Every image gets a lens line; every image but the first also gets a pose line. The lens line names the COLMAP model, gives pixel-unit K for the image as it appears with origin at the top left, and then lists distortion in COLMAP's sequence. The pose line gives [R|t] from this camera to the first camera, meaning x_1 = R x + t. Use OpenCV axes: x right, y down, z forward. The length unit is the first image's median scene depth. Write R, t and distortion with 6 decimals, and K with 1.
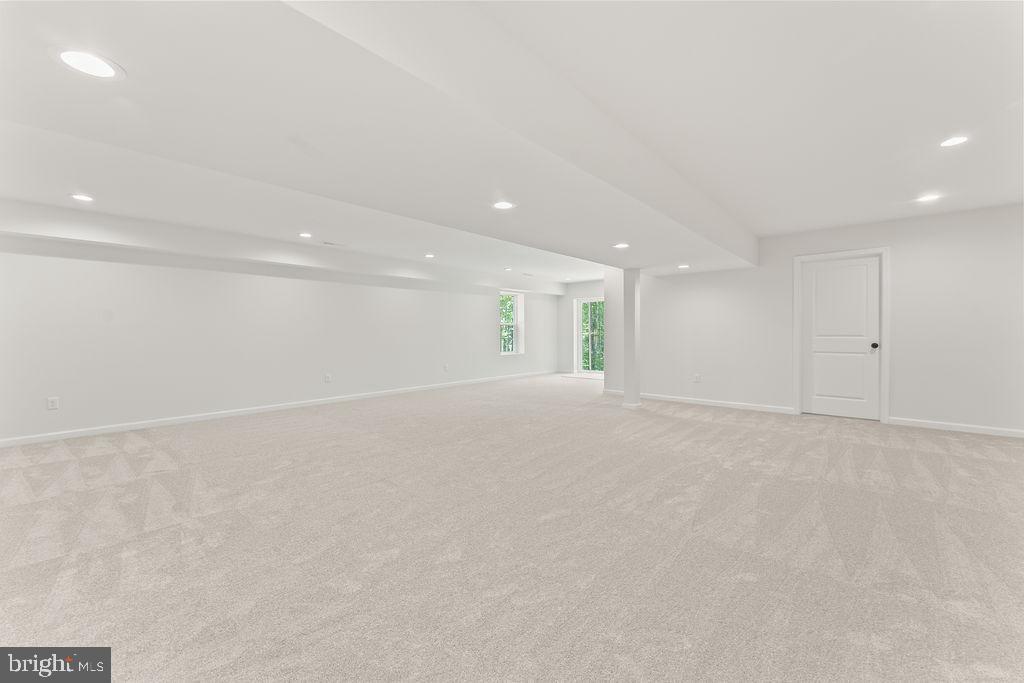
lens RADIAL K [[403.8, 0, 512.0], [0, 403.8, 341.5], [0, 0, 1]] dist [-0.000432, 0.000042]
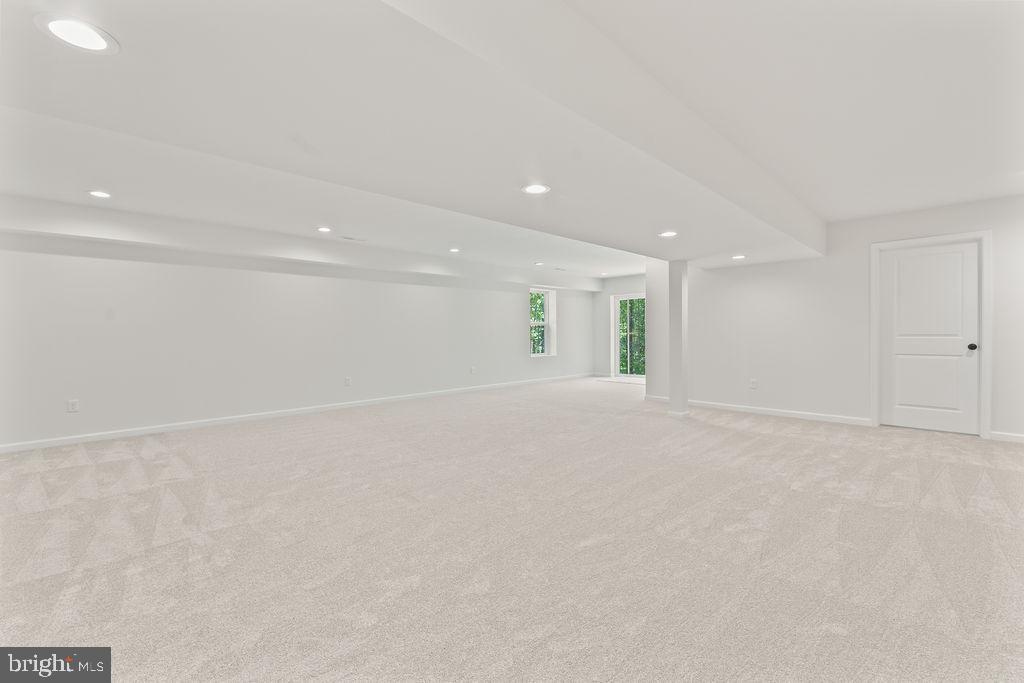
lens RADIAL K [[423.9, 0, 512.0], [0, 423.9, 341.5], [0, 0, 1]] dist [0.000722, 0.000033]
pose [[0.997702, -0.000663, -0.067756, -0.009788], [0.000551, 0.999998, -0.001667, -0.000632], [0.067757, 0.001626, 0.997701, 0.058651]]
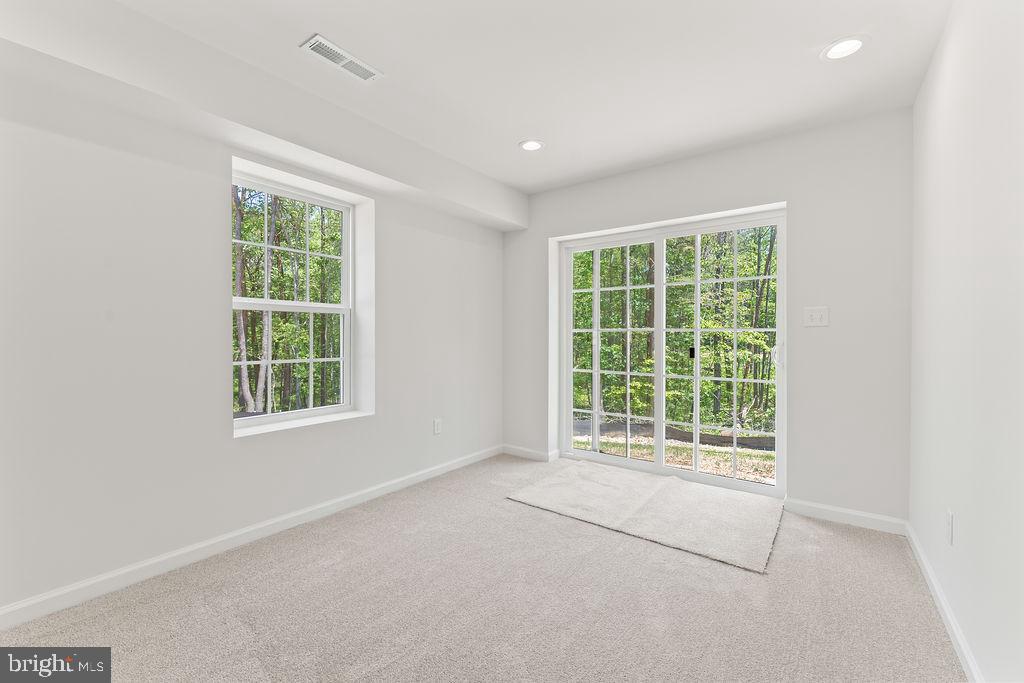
lens RADIAL K [[433.5, 0, 512.0], [0, 433.5, 341.5], [0, 0, 1]] dist [0.000042, -0.000003]
pose [[0.995469, 0.007807, 0.094770, 0.183487], [-0.006602, 0.999893, -0.013017, -0.031487], [-0.094861, 0.012332, 0.995414, 1.342150]]
